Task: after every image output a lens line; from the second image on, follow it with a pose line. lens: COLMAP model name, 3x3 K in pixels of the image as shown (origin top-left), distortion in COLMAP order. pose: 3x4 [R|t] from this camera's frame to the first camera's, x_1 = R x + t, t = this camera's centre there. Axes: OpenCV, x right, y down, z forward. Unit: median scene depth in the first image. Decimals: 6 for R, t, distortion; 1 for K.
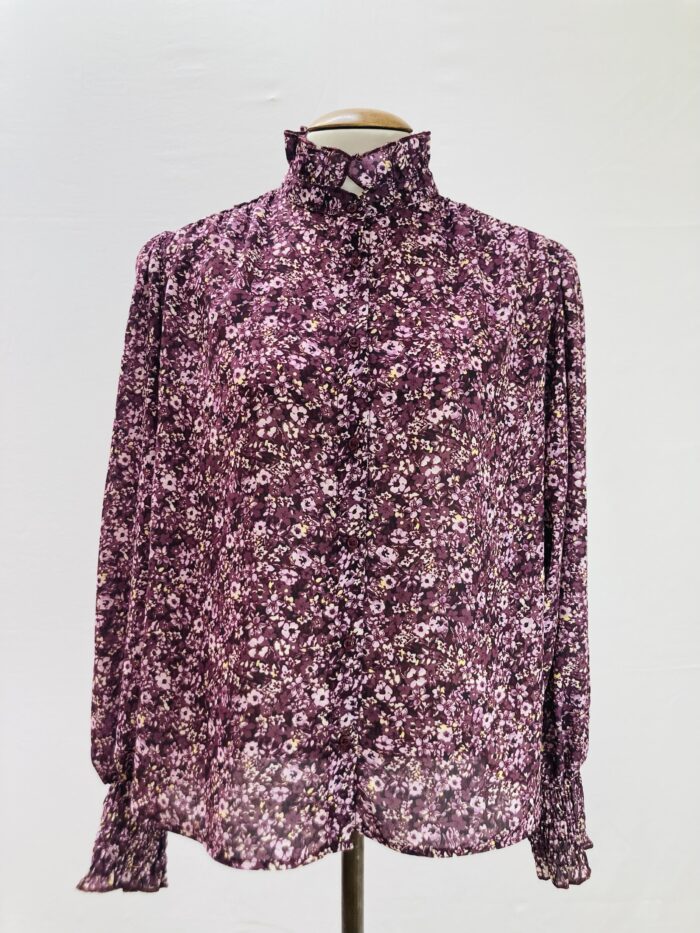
lens RADIAL K [[765.1, 0, 349.5], [0, 765.1, 466.4], [0, 0, 1]] dist [0.007281, -0.005735]
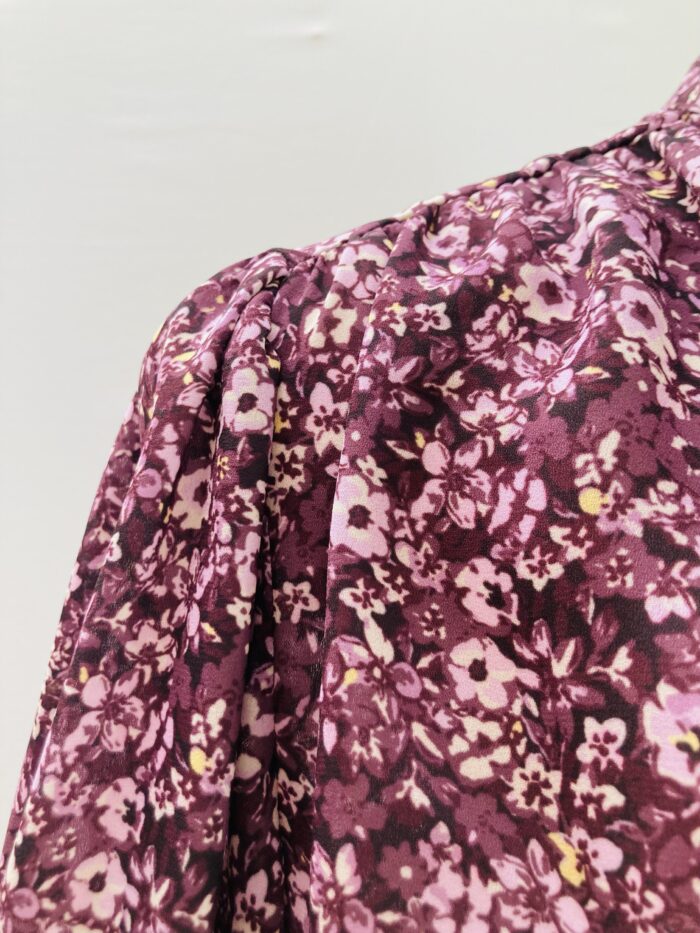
lens RADIAL K [[765.1, 0, 350.4], [0, 765.1, 467.1], [0, 0, 1]] dist [0.007281, -0.005735]
pose [[0.990926, -0.008089, 0.134165, -0.261685], [0.015560, 0.998380, -0.054726, -0.235245], [-0.133505, 0.056317, 0.989447, 0.797297]]
